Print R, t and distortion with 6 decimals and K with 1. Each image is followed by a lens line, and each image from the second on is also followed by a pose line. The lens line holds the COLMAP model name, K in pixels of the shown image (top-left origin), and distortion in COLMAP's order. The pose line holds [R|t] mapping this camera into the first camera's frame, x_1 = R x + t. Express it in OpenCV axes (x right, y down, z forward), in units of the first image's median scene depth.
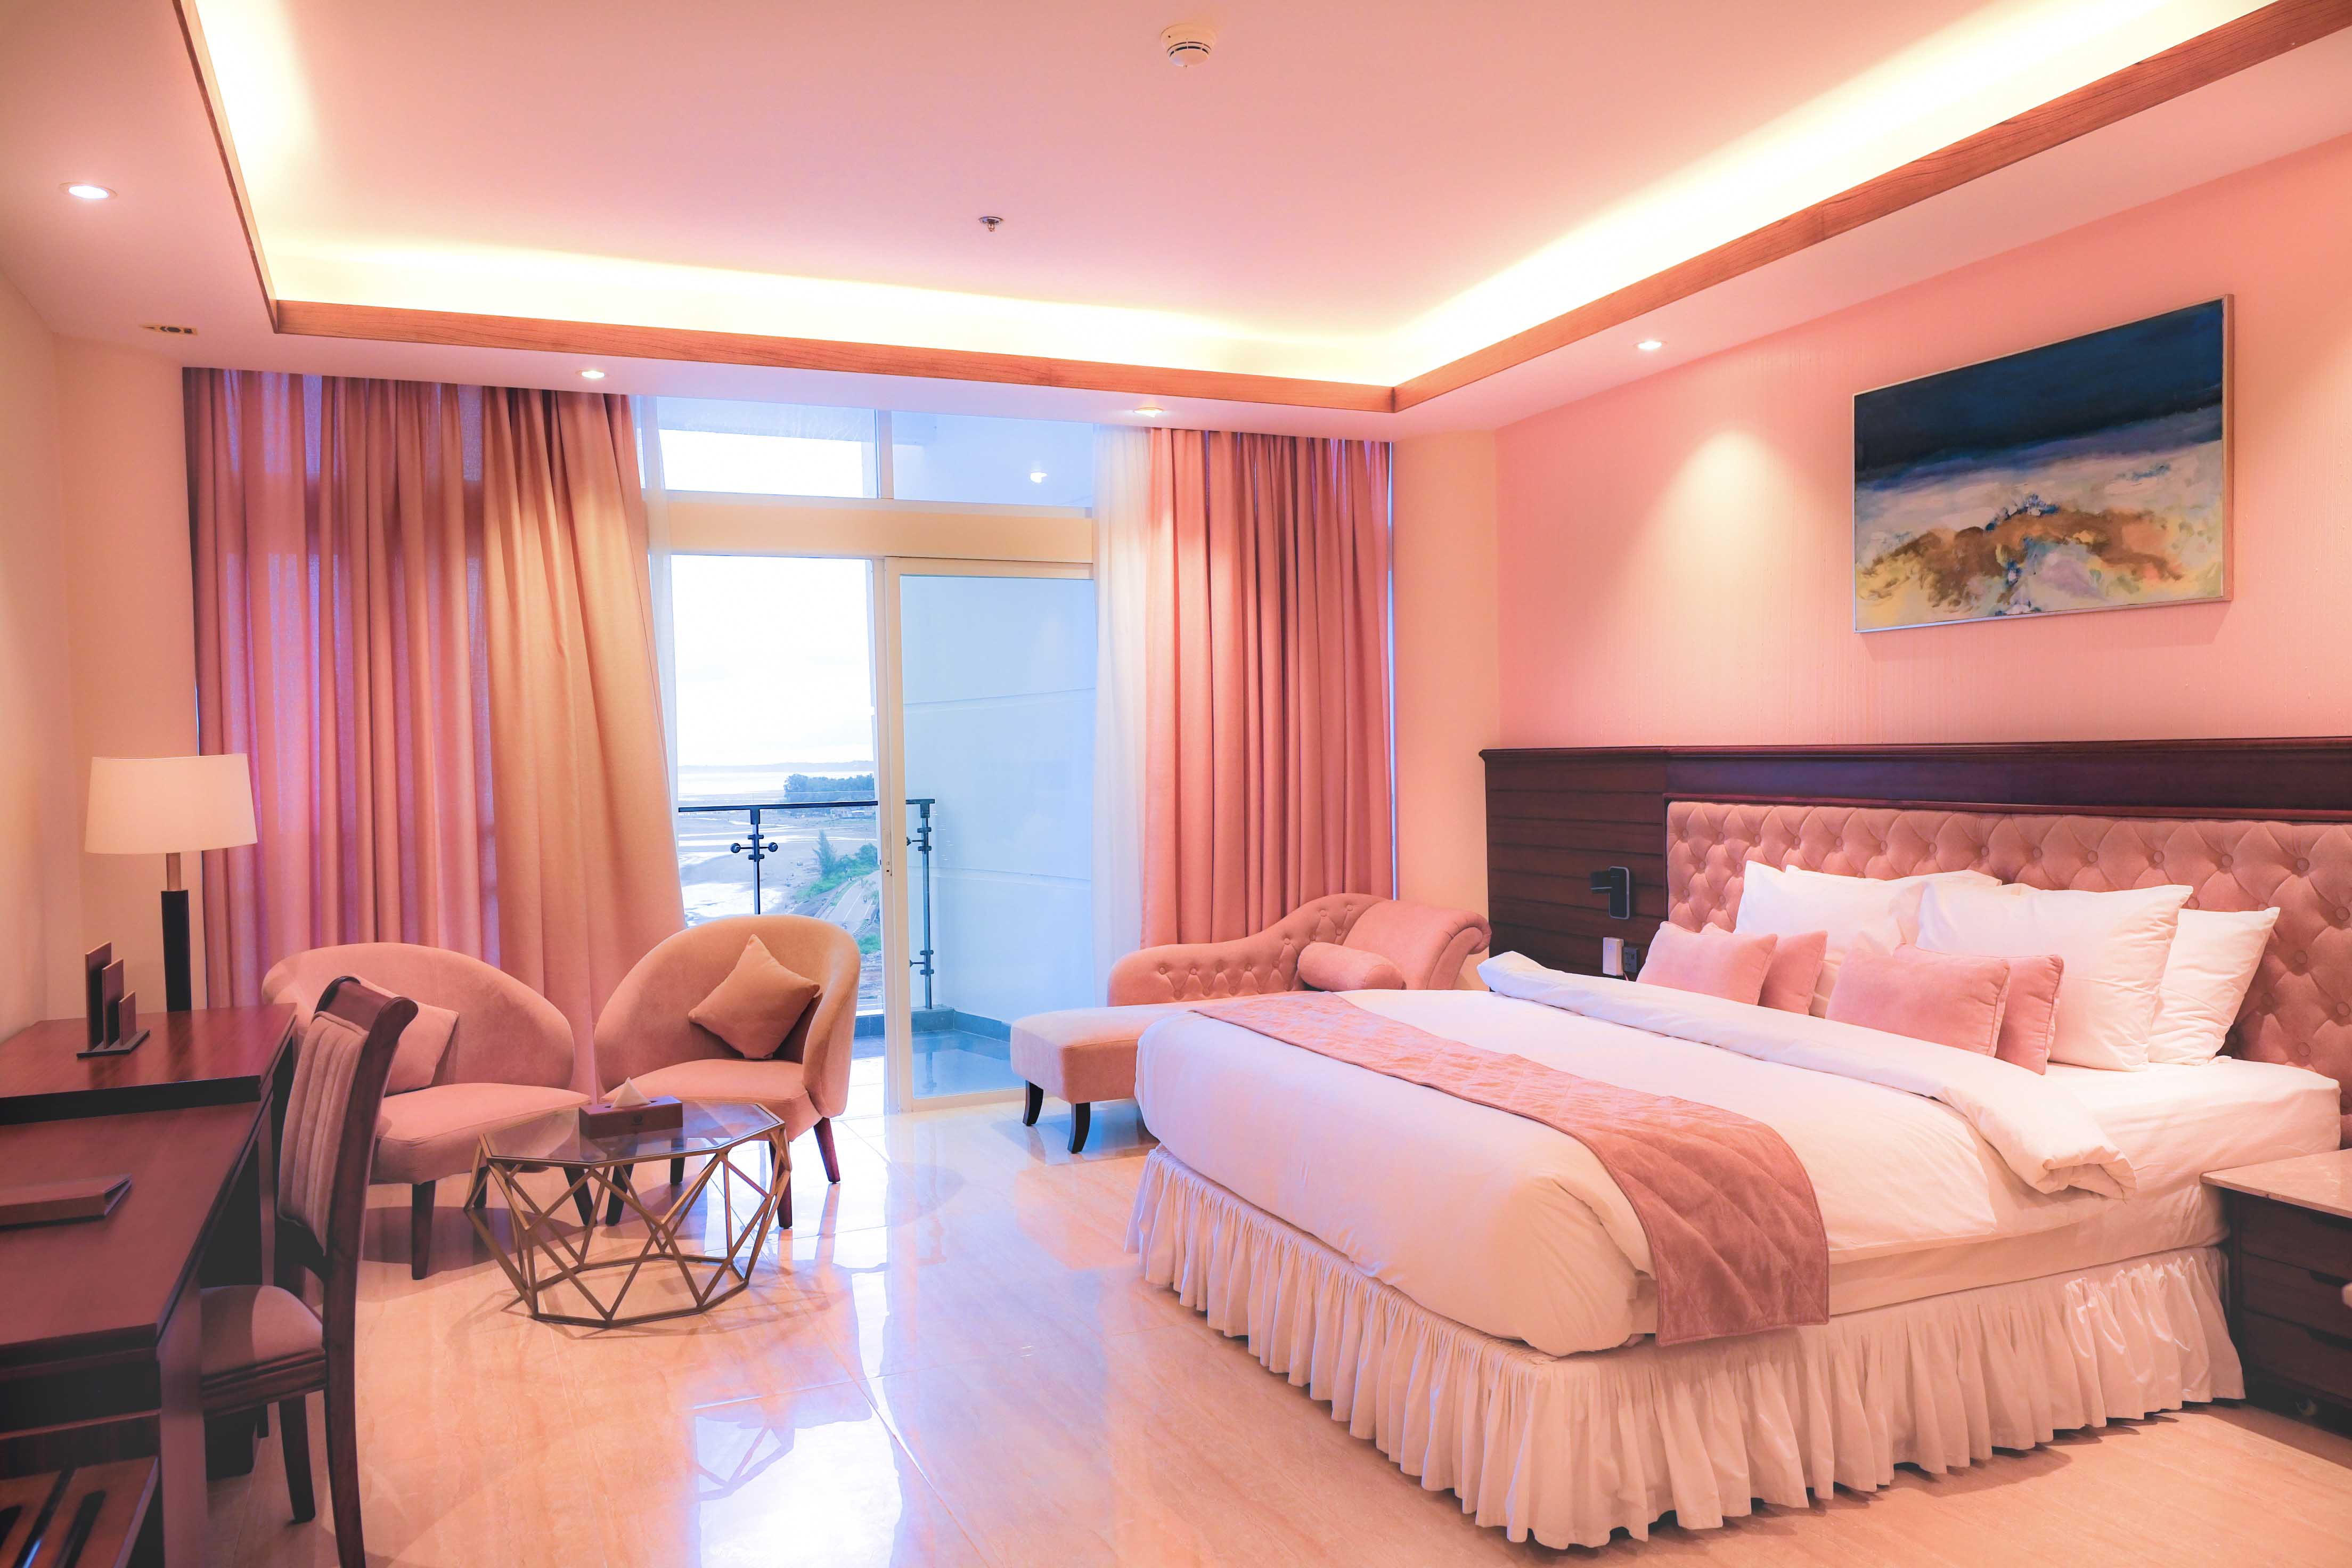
lens RADIAL K [[1641.5, 0, 1173.5], [0, 1641.5, 797.0], [0, 0, 1]] dist [-0.011539, 0.005863]
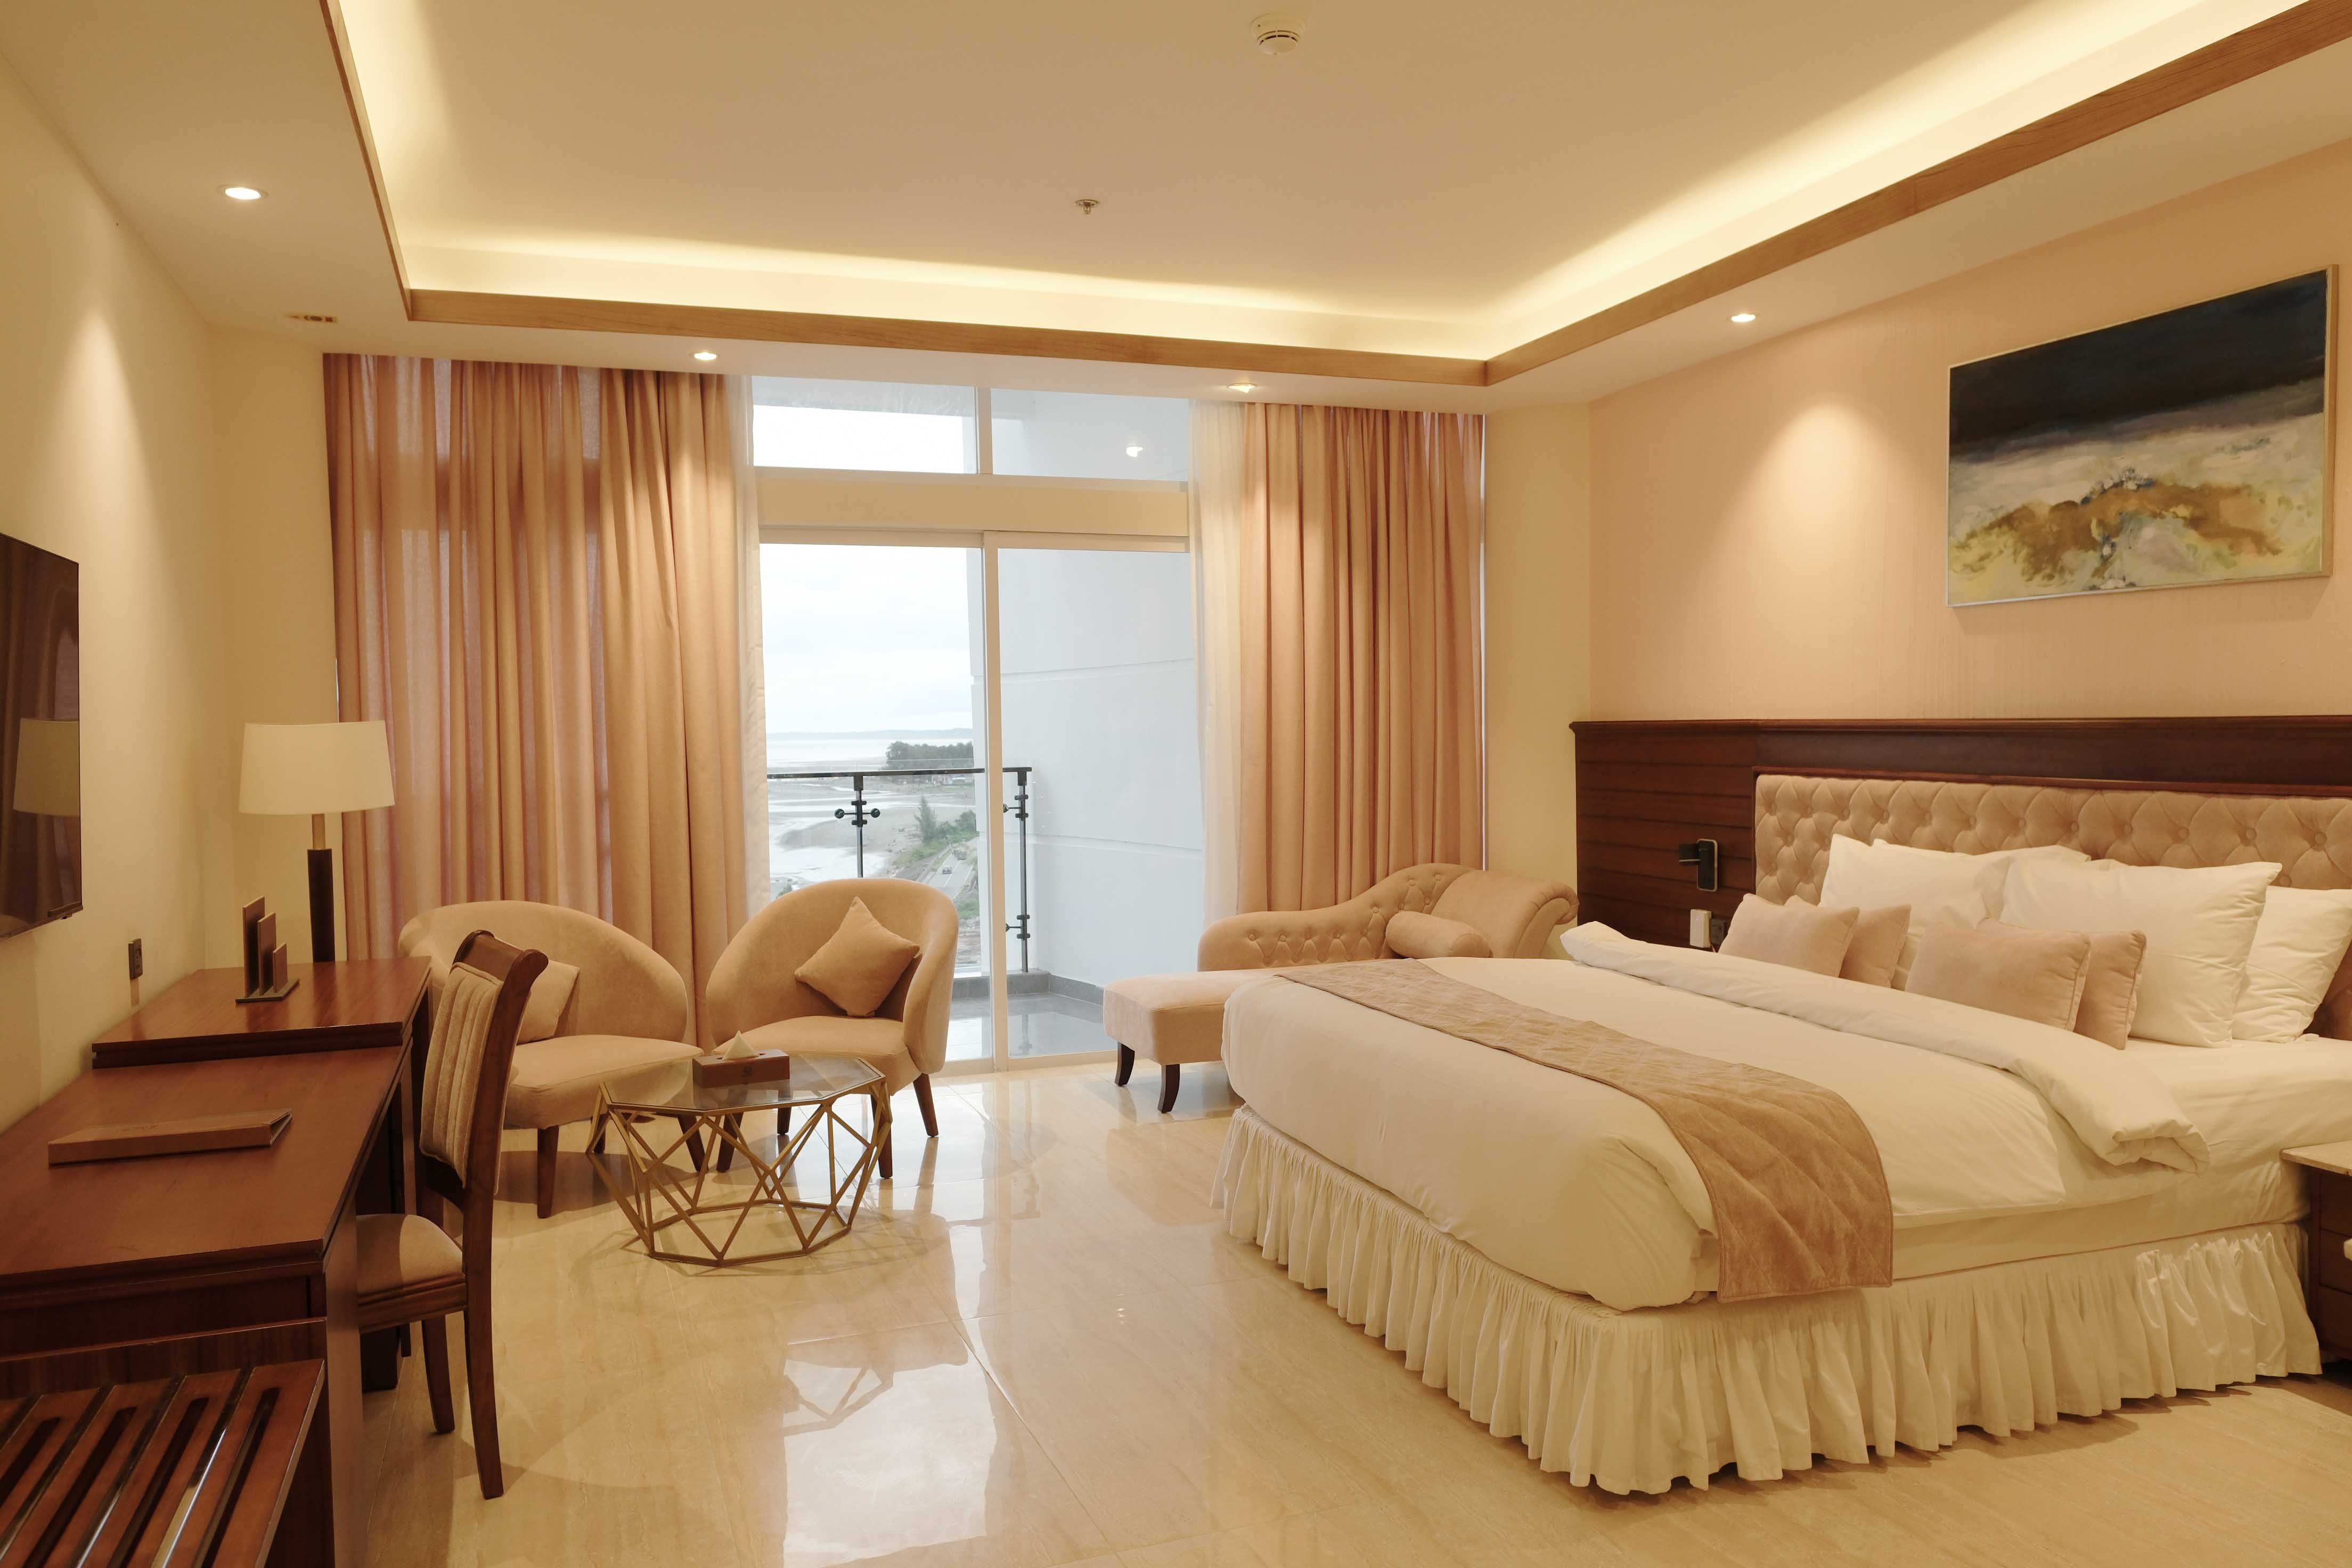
lens RADIAL K [[1641.5, 0, 1173.5], [0, 1641.5, 797.0], [0, 0, 1]] dist [-0.011539, 0.005863]
pose [[0.998188, 0.007463, -0.059701, 0.007034], [-0.006326, 0.999795, 0.019215, -0.000804], [0.059832, -0.018802, 0.998031, -0.028676]]
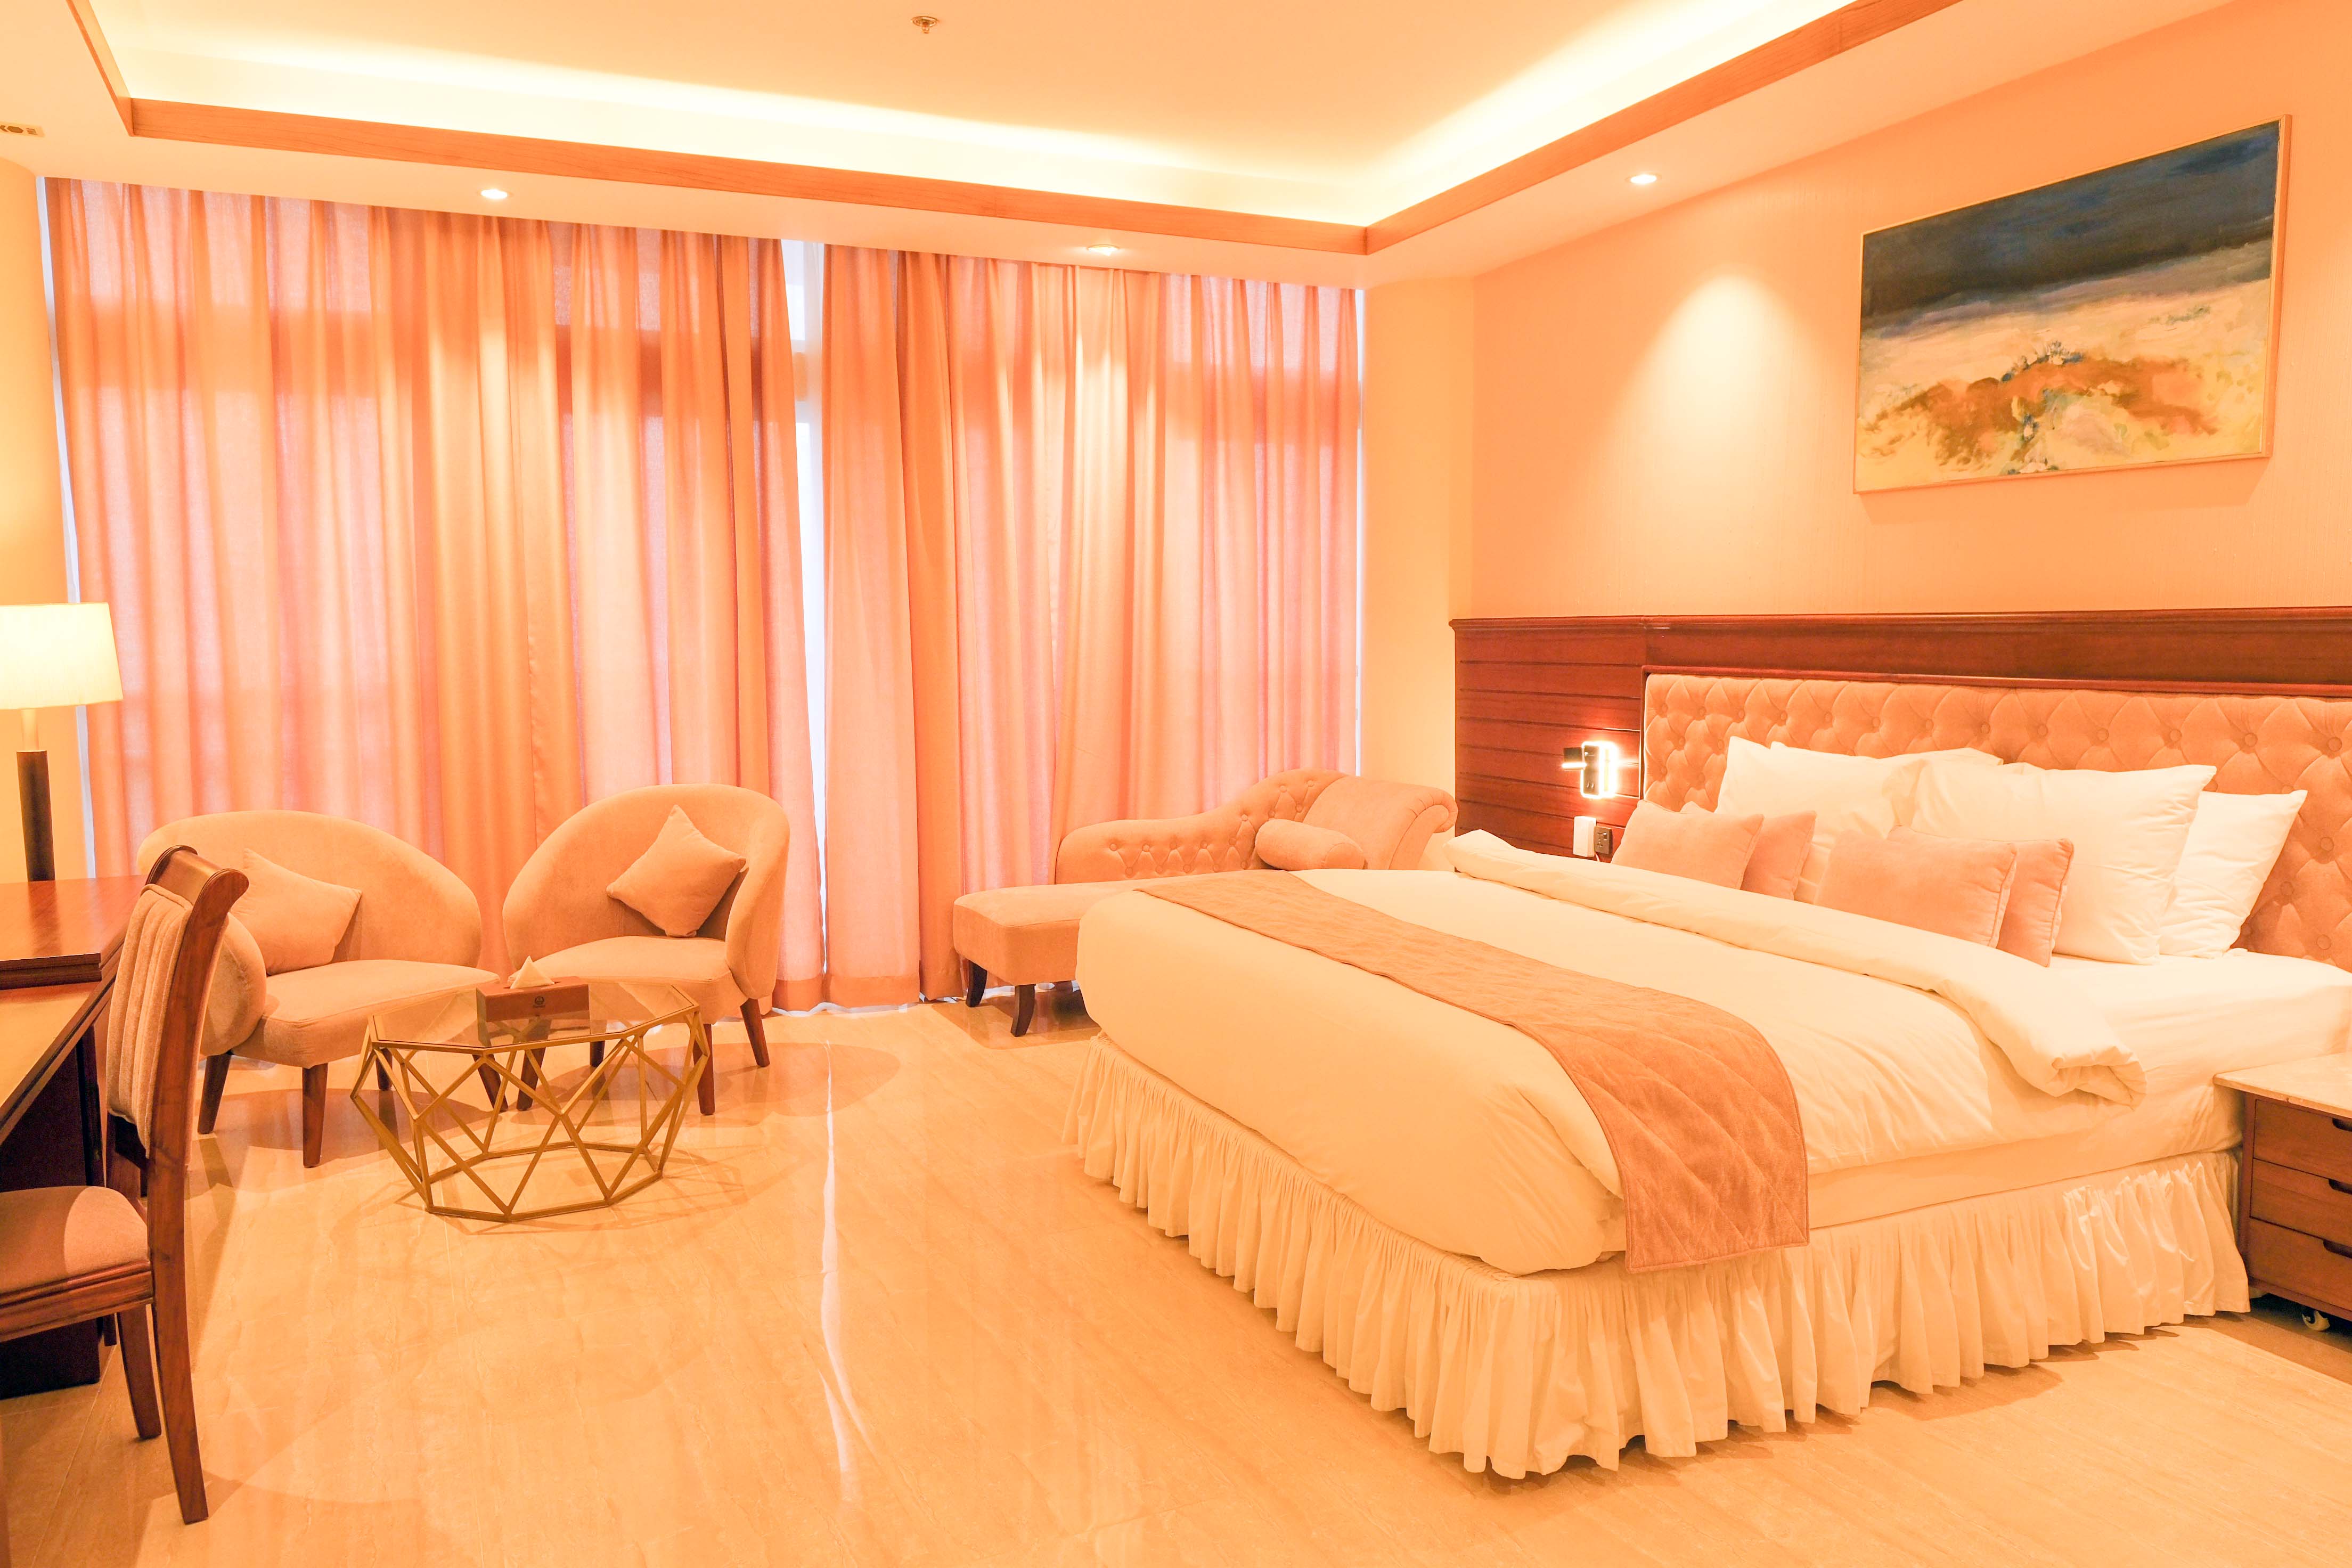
lens RADIAL K [[1641.2, 0, 1169.1], [0, 1641.2, 786.6], [0, 0, 1]] dist [-0.005938, 0.001012]
pose [[0.999800, 0.009603, 0.017560, 0.012449], [-0.010775, 0.997632, 0.067925, 0.007887], [-0.016866, -0.068101, 0.997536, 0.071931]]
